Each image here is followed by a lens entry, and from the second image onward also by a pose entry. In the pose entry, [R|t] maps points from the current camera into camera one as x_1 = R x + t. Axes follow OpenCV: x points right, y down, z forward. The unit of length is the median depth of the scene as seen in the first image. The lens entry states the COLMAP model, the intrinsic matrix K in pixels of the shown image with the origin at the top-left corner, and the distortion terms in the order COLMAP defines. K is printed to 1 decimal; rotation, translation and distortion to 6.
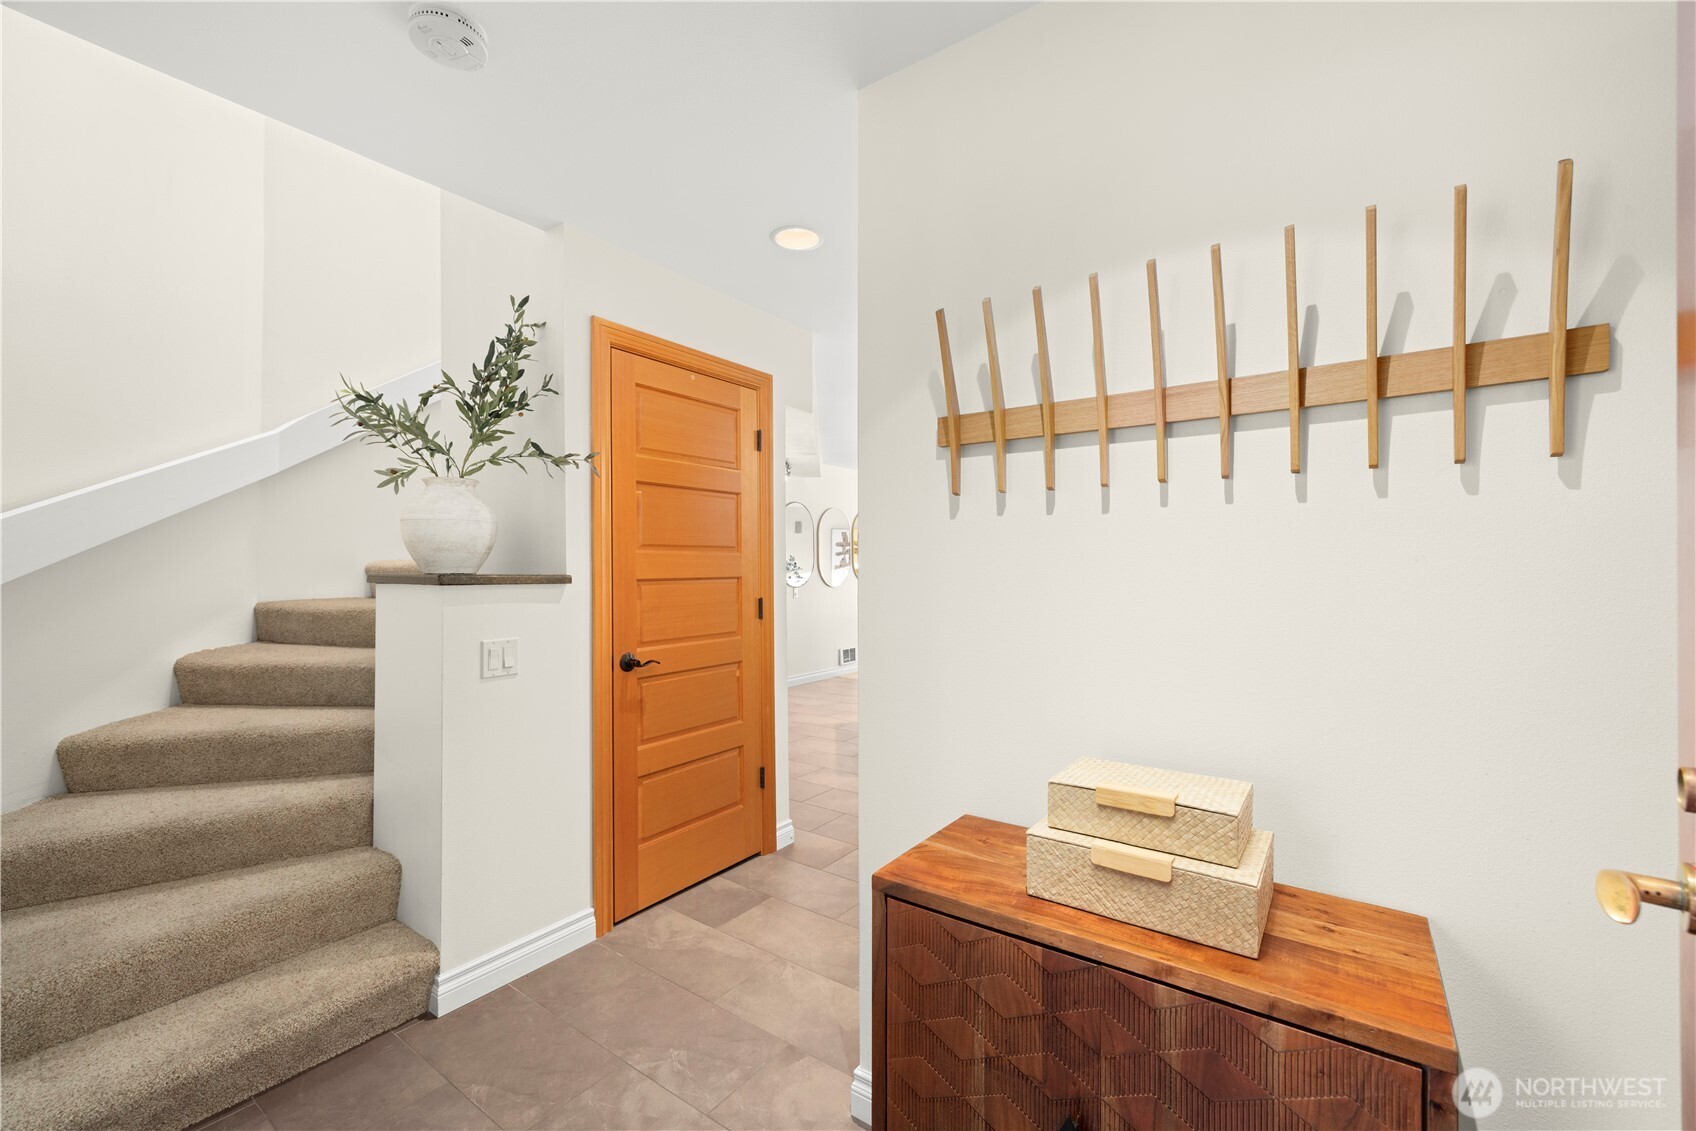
lens RADIAL K [[712.2, 0, 855.8], [0, 712.2, 560.7], [0, 0, 1]] dist [0.003373, 0.000958]
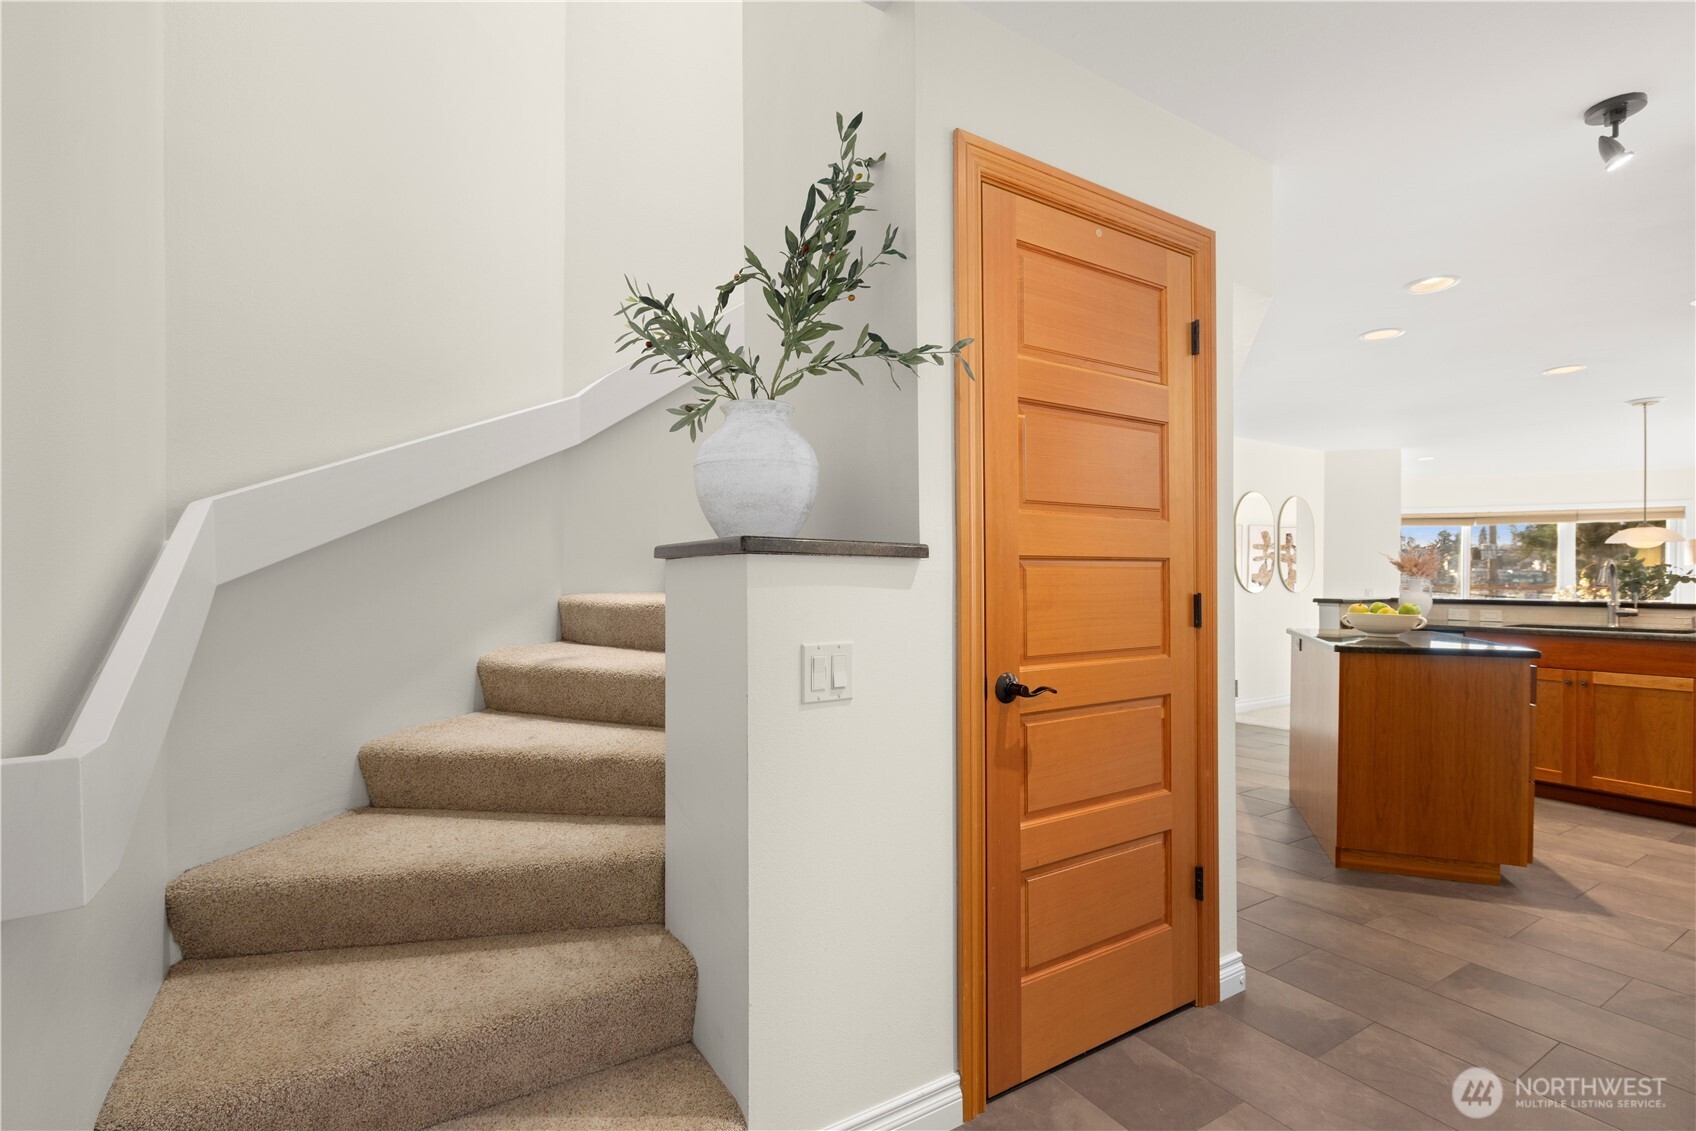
lens RADIAL K [[794.1, 0, 856.8], [0, 794.1, 584.7], [0, 0, 1]] dist [-0.005645, 0.001738]
pose [[0.924267, 0.001722, -0.381742, -0.184701], [0.002955, 0.999928, 0.011665, 0.045602], [0.381734, -0.011910, 0.924195, 0.323240]]
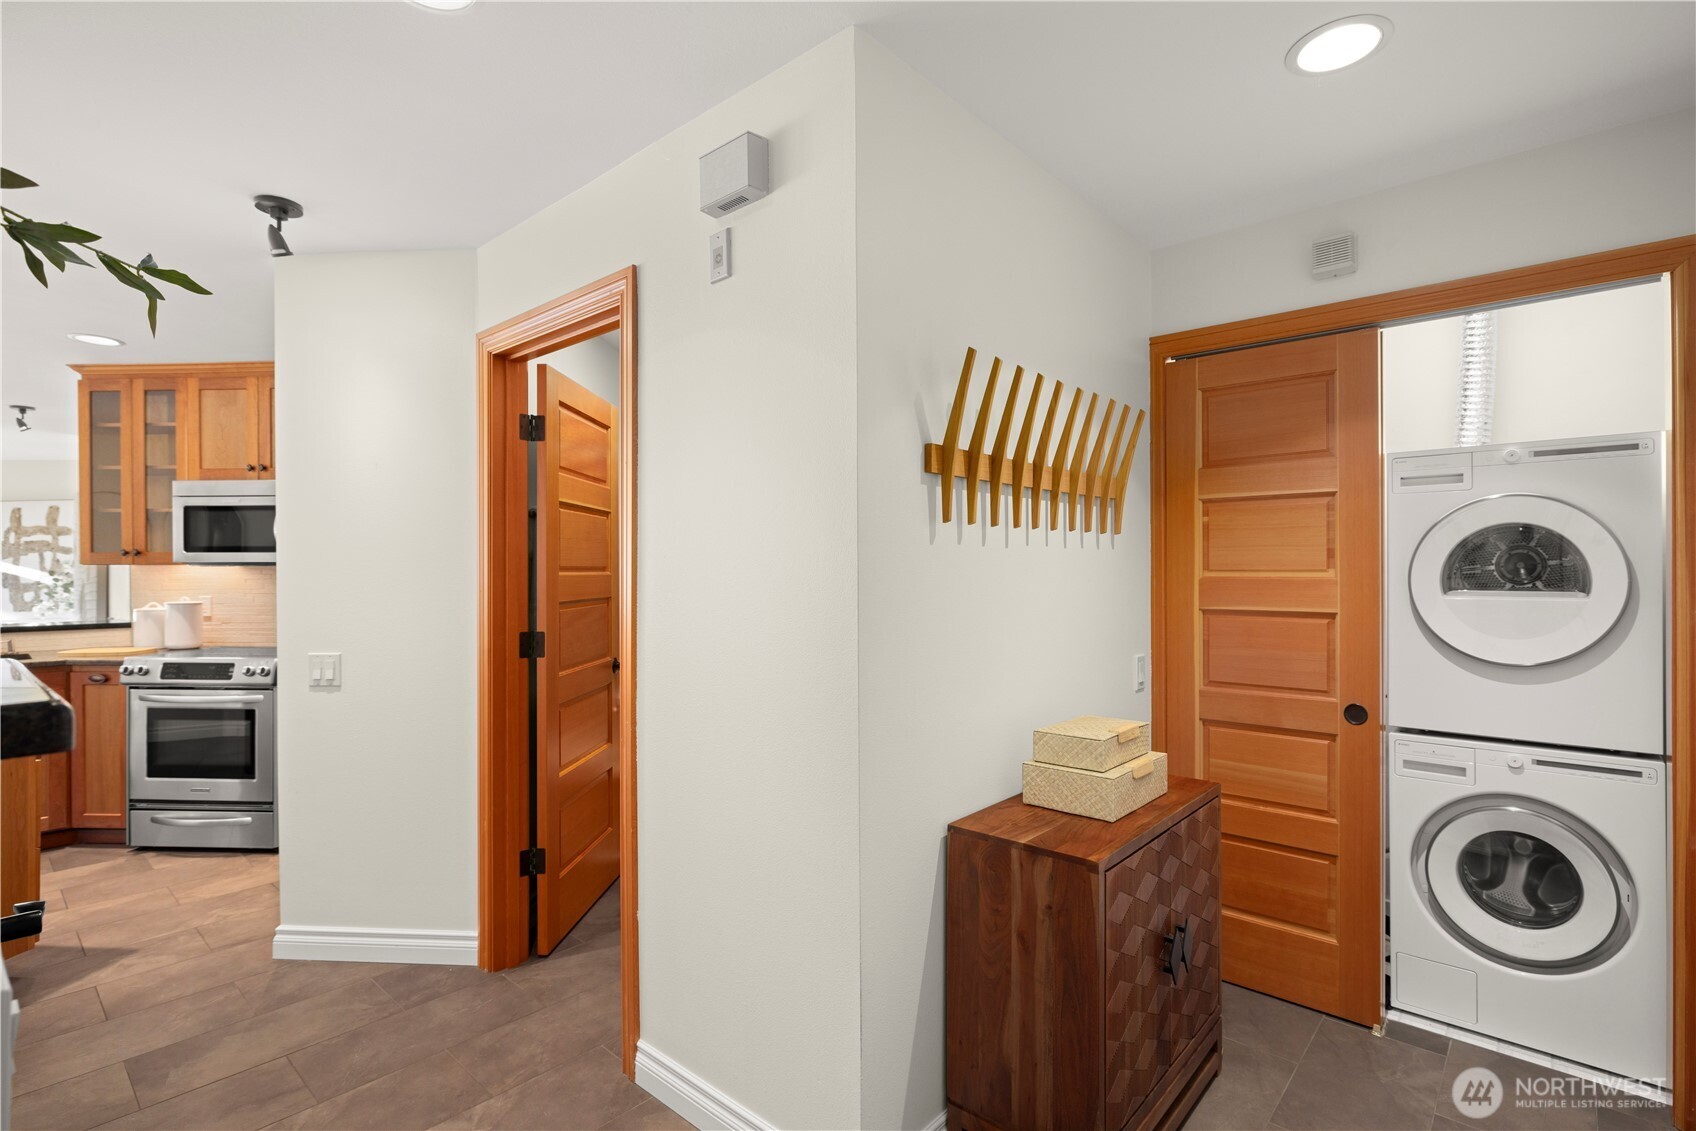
lens RADIAL K [[794.1, 0, 860.1], [0, 794.1, 567.3], [0, 0, 1]] dist [-0.005645, 0.001738]
pose [[0.110381, 0.002636, 0.993886, -0.641608], [-0.002766, 0.999993, -0.002345, -0.015925], [-0.993885, -0.002490, 0.110388, 0.624530]]
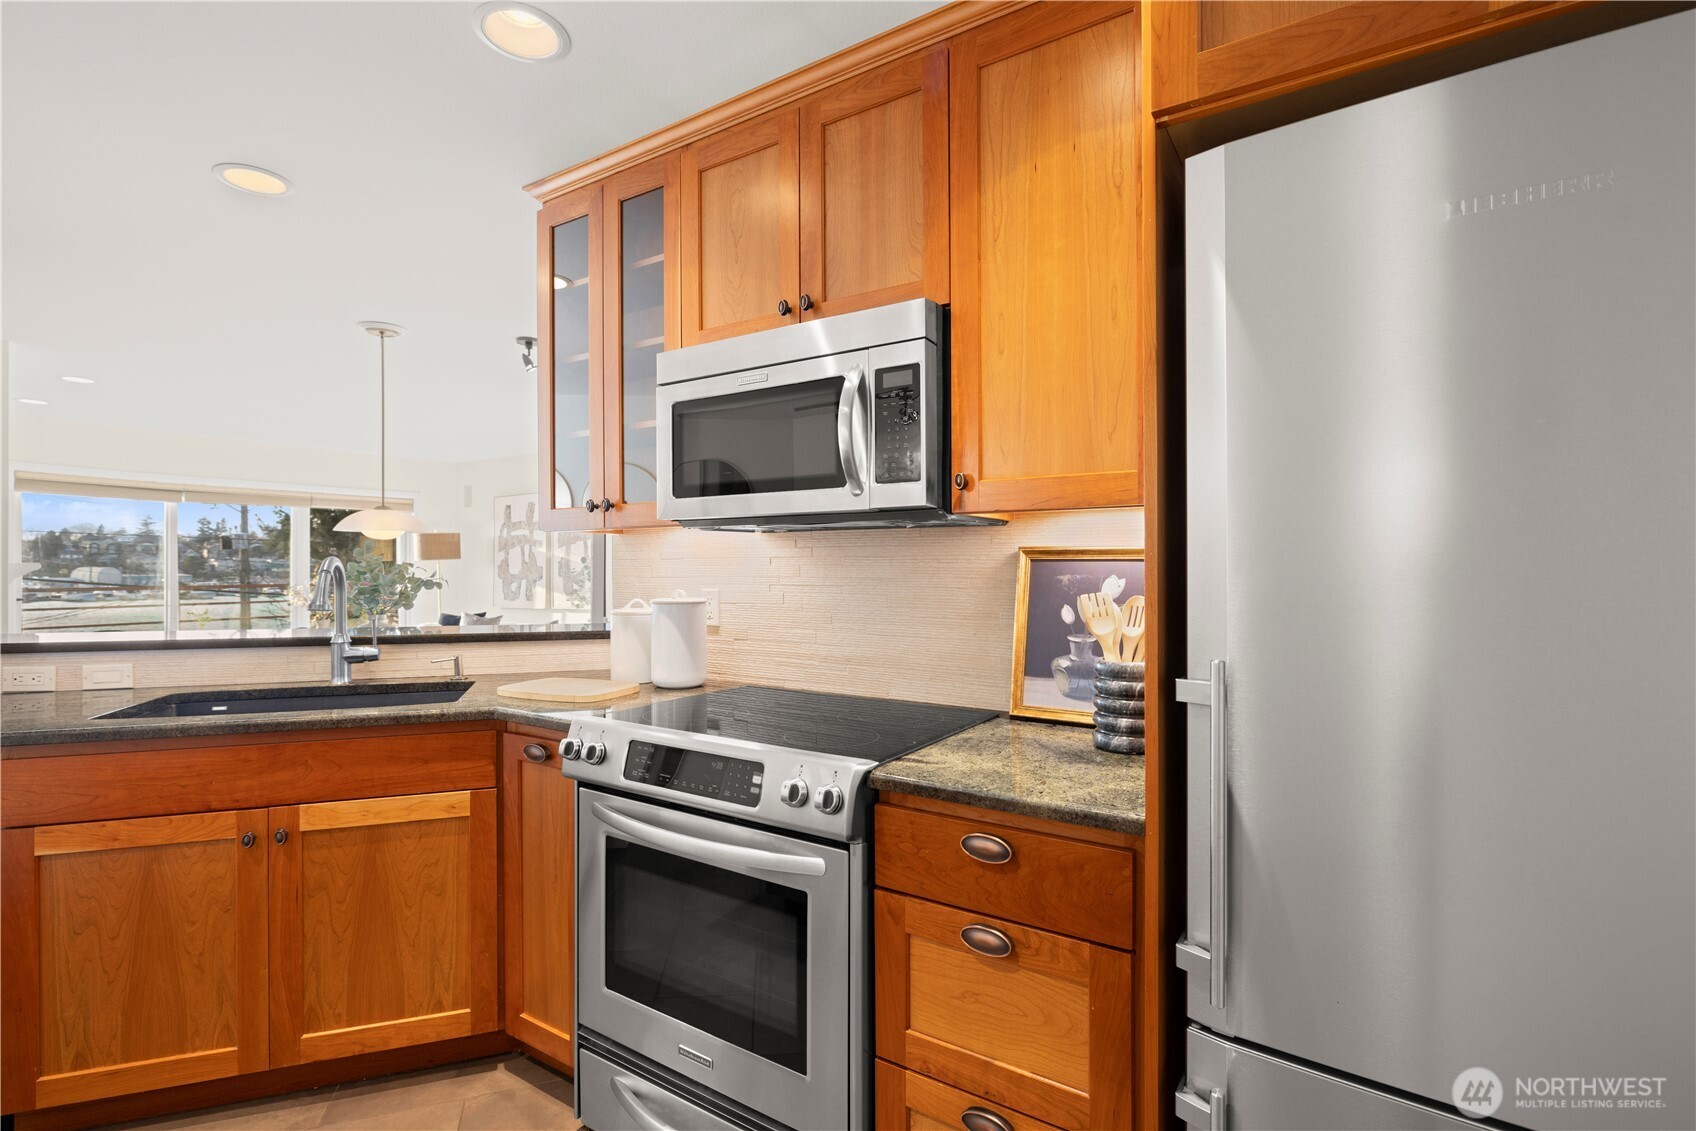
lens RADIAL K [[794.1, 0, 853.5], [0, 794.1, 571.9], [0, 0, 1]] dist [-0.005645, 0.001738]
pose [[0.593185, -0.002828, 0.805061, 0.330384], [-0.004965, 0.999962, 0.007171, 0.021889], [-0.805051, -0.008251, 0.593149, 1.610857]]
